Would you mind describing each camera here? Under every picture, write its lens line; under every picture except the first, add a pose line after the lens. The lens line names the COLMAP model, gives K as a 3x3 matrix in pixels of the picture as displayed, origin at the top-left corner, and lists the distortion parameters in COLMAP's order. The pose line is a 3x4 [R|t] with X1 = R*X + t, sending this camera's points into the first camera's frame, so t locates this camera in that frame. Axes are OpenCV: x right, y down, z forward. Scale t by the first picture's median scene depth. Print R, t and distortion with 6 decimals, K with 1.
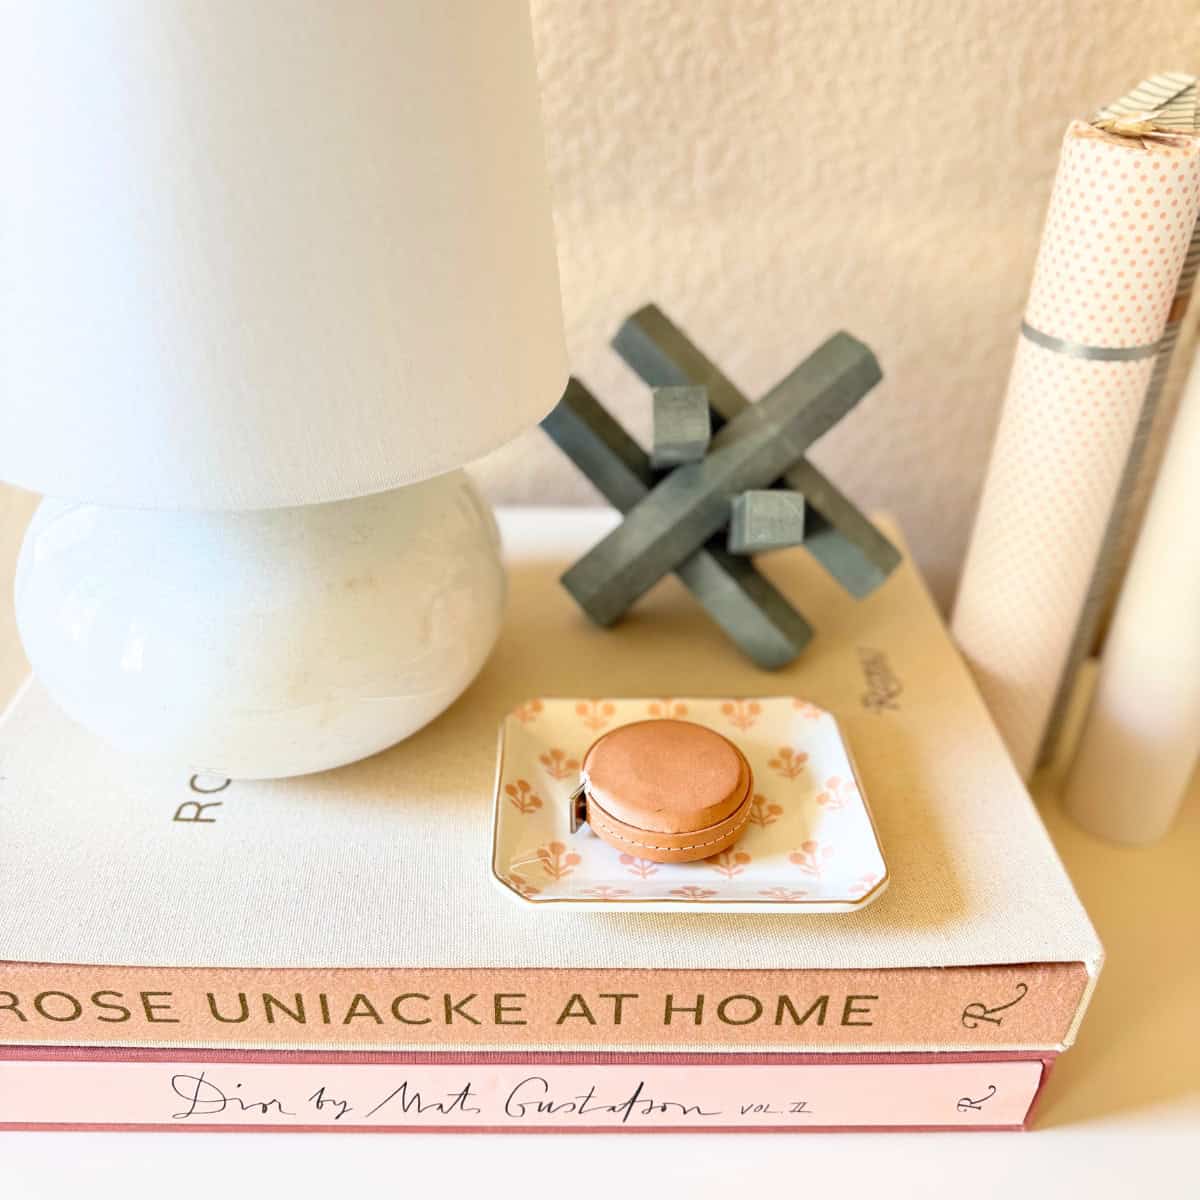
lens RADIAL K [[1124.2, 0, 600.0], [0, 1124.2, 600.0], [0, 0, 1]] dist [0.151954, -0.331861]
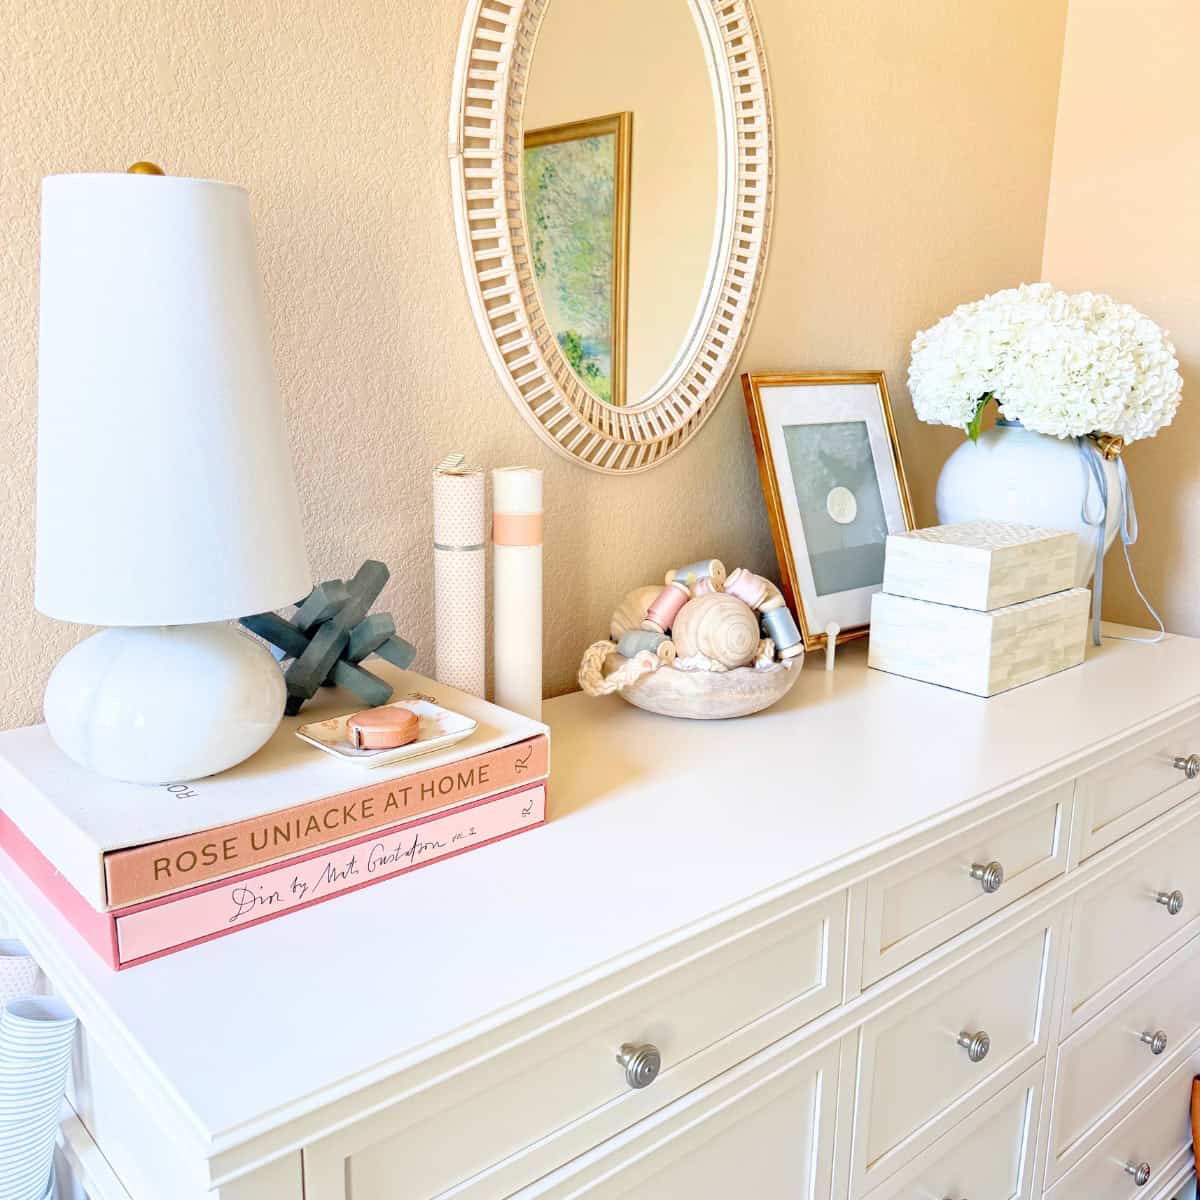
lens RADIAL K [[1124.2, 0, 600.0], [0, 1124.2, 600.0], [0, 0, 1]] dist [0.151954, -0.331861]
pose [[0.755683, -0.155255, 0.636270, -1.140030], [0.354885, 0.913579, -0.198569, 0.586614], [-0.550454, 0.375858, 0.745474, -1.221604]]
